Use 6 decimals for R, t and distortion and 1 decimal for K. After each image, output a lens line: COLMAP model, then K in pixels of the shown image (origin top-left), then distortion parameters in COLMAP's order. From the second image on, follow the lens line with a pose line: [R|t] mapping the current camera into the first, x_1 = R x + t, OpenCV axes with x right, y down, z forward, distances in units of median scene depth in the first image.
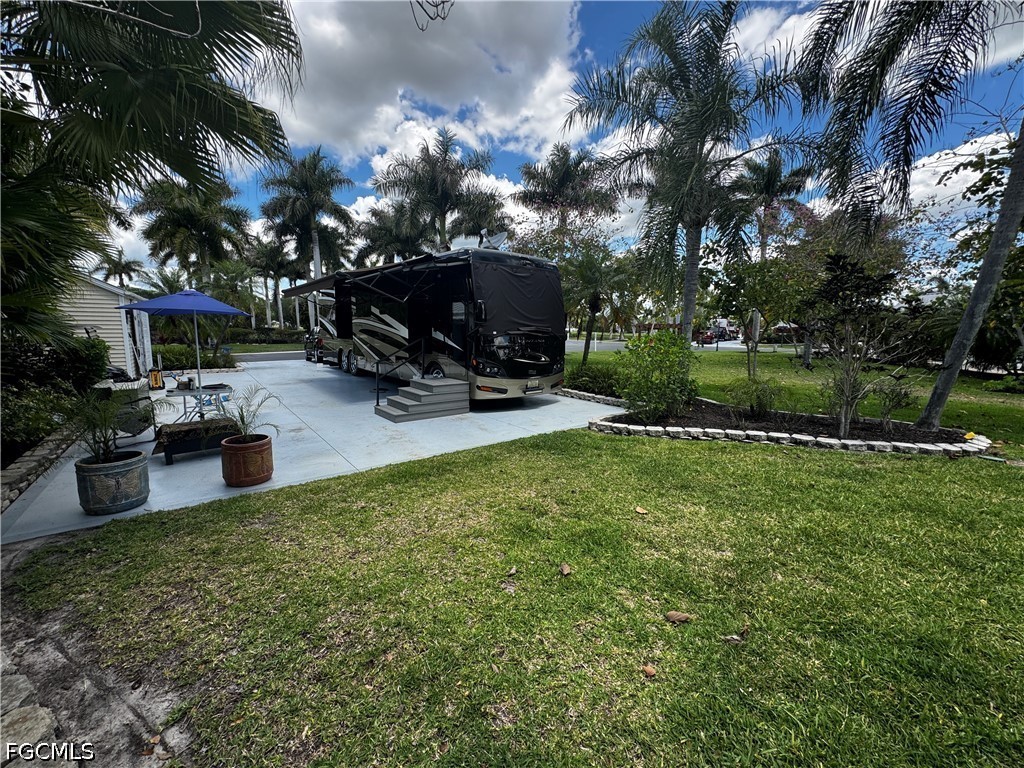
lens RADIAL K [[405.0, 0, 504.8], [0, 405.0, 372.8], [0, 0, 1]] dist [-0.009692, 0.000230]
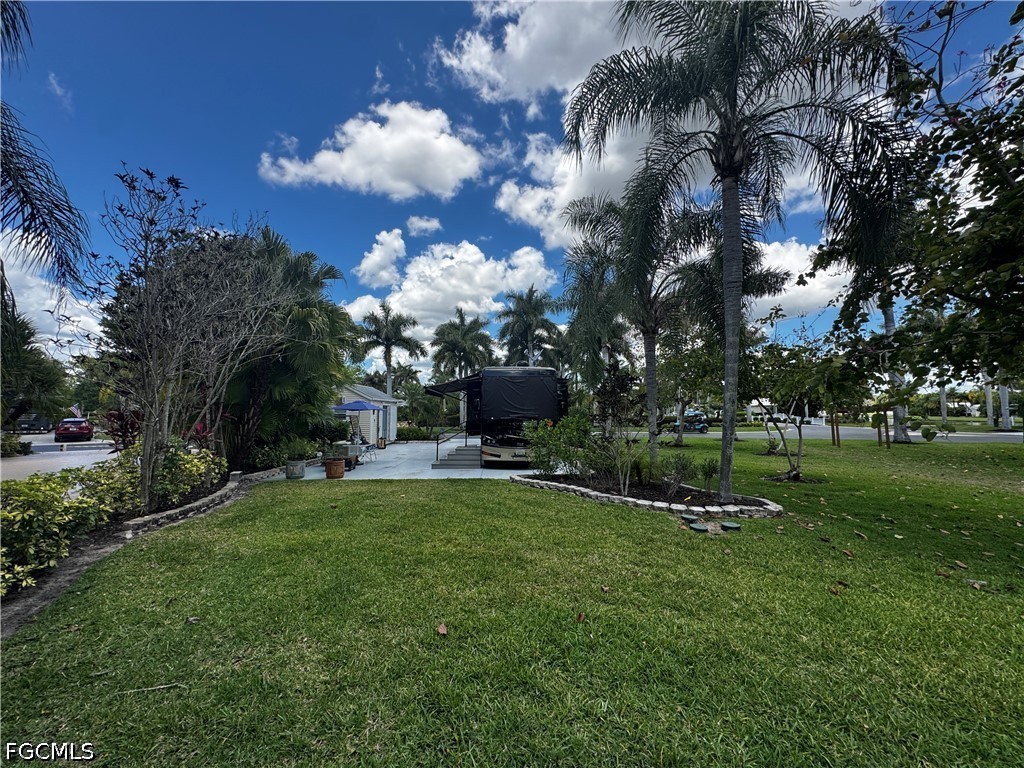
lens RADIAL K [[405.0, 0, 504.8], [0, 405.0, 372.8], [0, 0, 1]] dist [-0.009692, 0.000230]
pose [[0.791642, -0.078128, -0.605969, 0.940345], [-0.048107, 0.980741, -0.189295, 0.025137], [0.609088, 0.179005, 0.772638, -0.220441]]
